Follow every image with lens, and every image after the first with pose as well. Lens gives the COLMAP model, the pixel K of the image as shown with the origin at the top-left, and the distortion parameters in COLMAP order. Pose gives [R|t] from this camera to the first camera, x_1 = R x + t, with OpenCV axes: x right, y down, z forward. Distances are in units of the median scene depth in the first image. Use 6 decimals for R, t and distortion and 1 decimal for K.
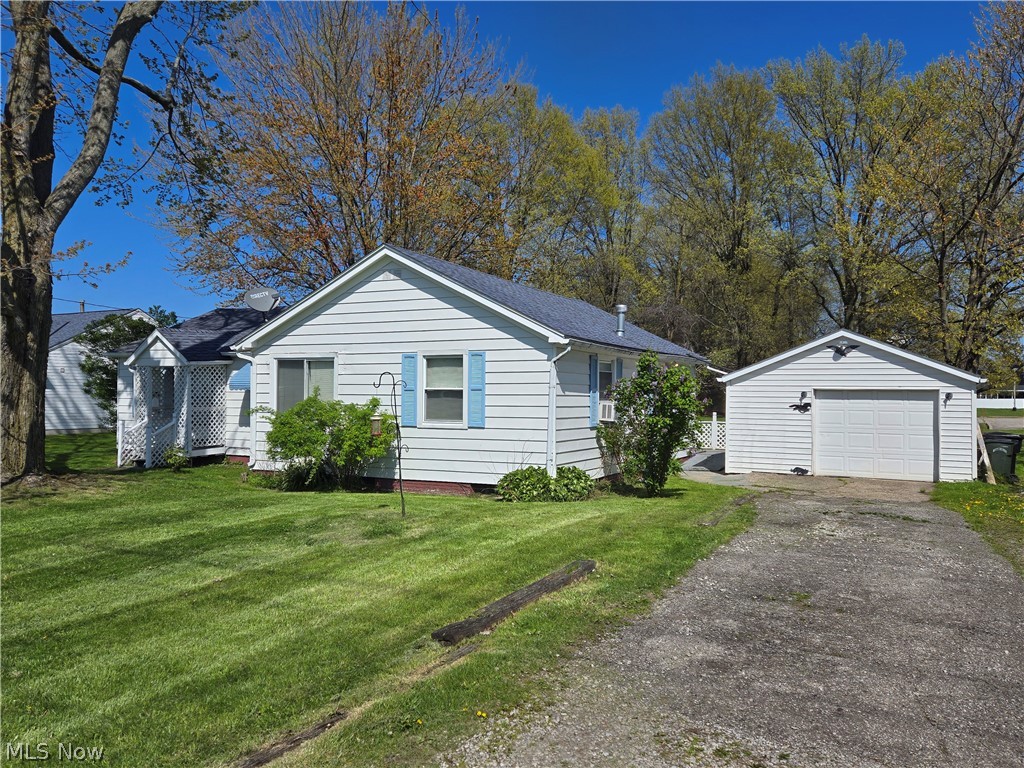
lens RADIAL K [[735.2, 0, 512.0], [0, 735.2, 384.0], [0, 0, 1]] dist [0.056335, -0.001696]
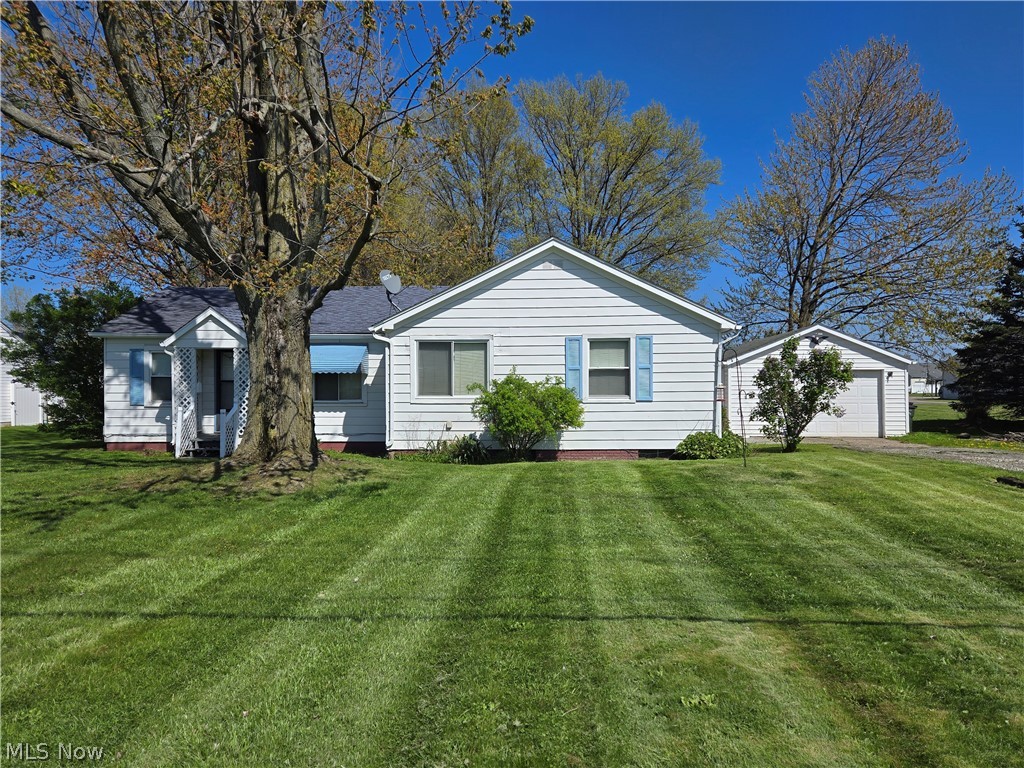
lens RADIAL K [[735.2, 0, 512.0], [0, 735.2, 384.0], [0, 0, 1]] dist [0.056335, -0.001696]
pose [[0.920329, -0.009405, 0.391031, -0.655192], [0.006144, 0.999935, 0.009589, 0.018693], [-0.391096, -0.006422, 0.920327, 0.012798]]
